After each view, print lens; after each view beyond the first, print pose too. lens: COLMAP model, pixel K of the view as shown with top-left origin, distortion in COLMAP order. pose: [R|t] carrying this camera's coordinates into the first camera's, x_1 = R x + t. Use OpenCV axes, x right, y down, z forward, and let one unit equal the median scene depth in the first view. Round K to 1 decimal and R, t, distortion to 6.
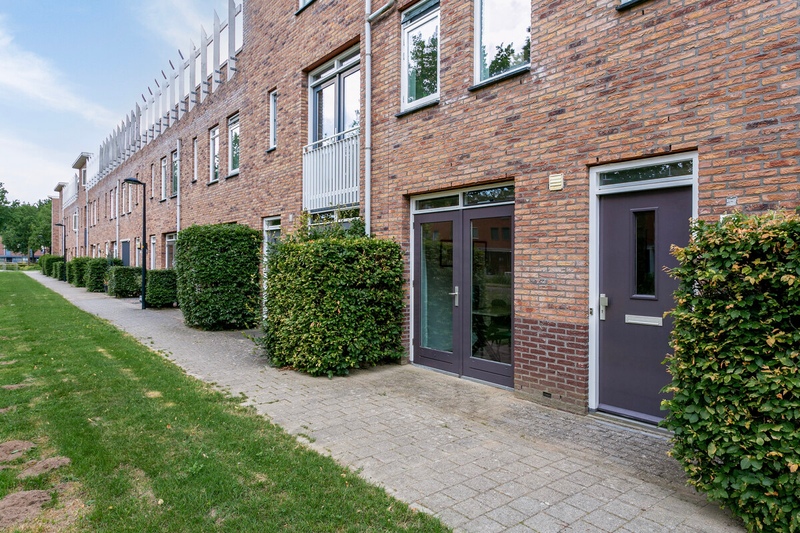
lens RADIAL K [[516.5, 0, 395.8], [0, 516.5, 261.2], [0, 0, 1]] dist [0.000273, 0.003510]
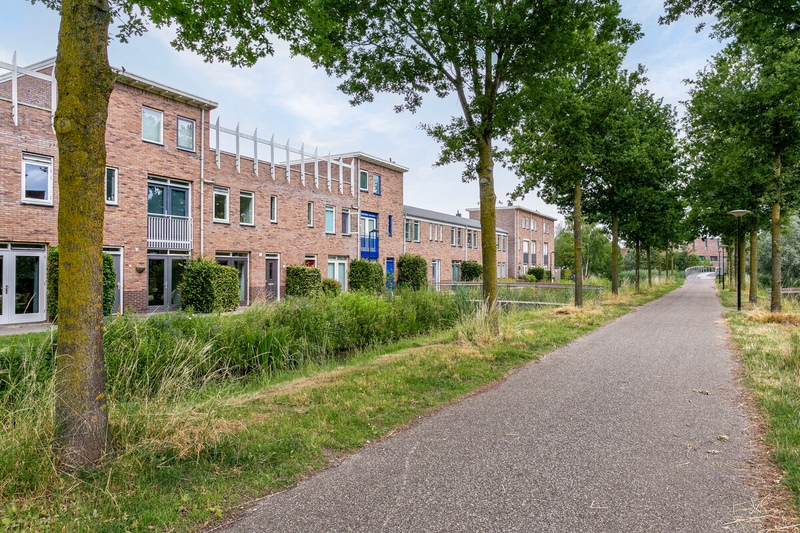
lens RADIAL K [[528.8, 0, 400.3], [0, 528.8, 254.2], [0, 0, 1]] dist [0.002407, 0.000705]
pose [[-0.393712, 0.023559, 0.918932, -3.236499], [-0.002534, 0.999640, -0.026714, -0.029196], [-0.919230, -0.012846, -0.393511, 1.261004]]
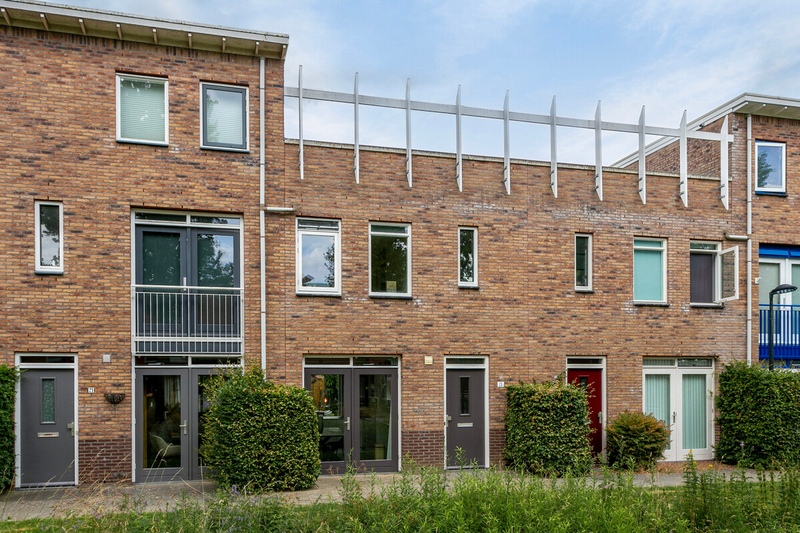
lens RADIAL K [[696.4, 0, 415.2], [0, 696.4, 360.9], [0, 0, 1]] dist [0.015721, -0.003575]
pose [[0.359522, 0.007762, 0.933104, -1.661971], [0.001621, 0.999959, -0.008943, -0.095549], [-0.933135, 0.004728, 0.359495, 0.062714]]
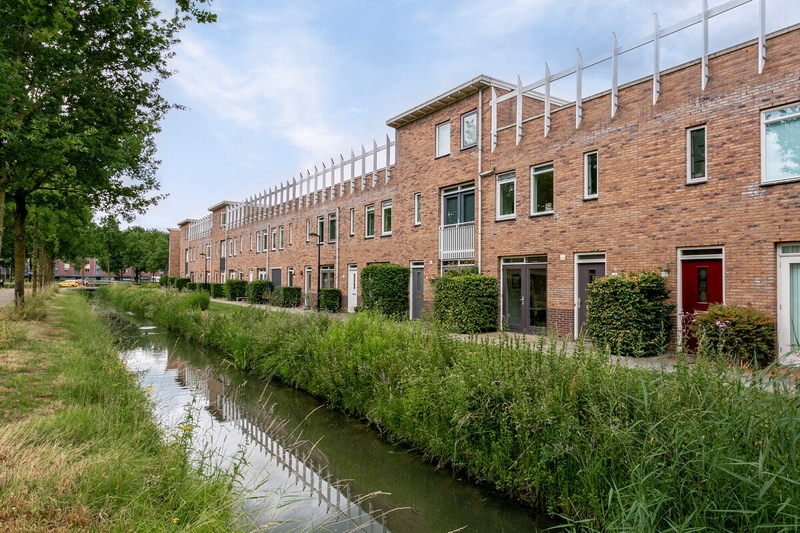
lens RADIAL K [[516.5, 0, 395.8], [0, 516.5, 261.2], [0, 0, 1]] dist [0.000273, 0.003510]
pose [[0.997141, 0.005741, -0.075351, -0.270031], [-0.008967, 0.999054, -0.042550, -0.007553], [0.075035, 0.043104, 0.996249, -1.327798]]
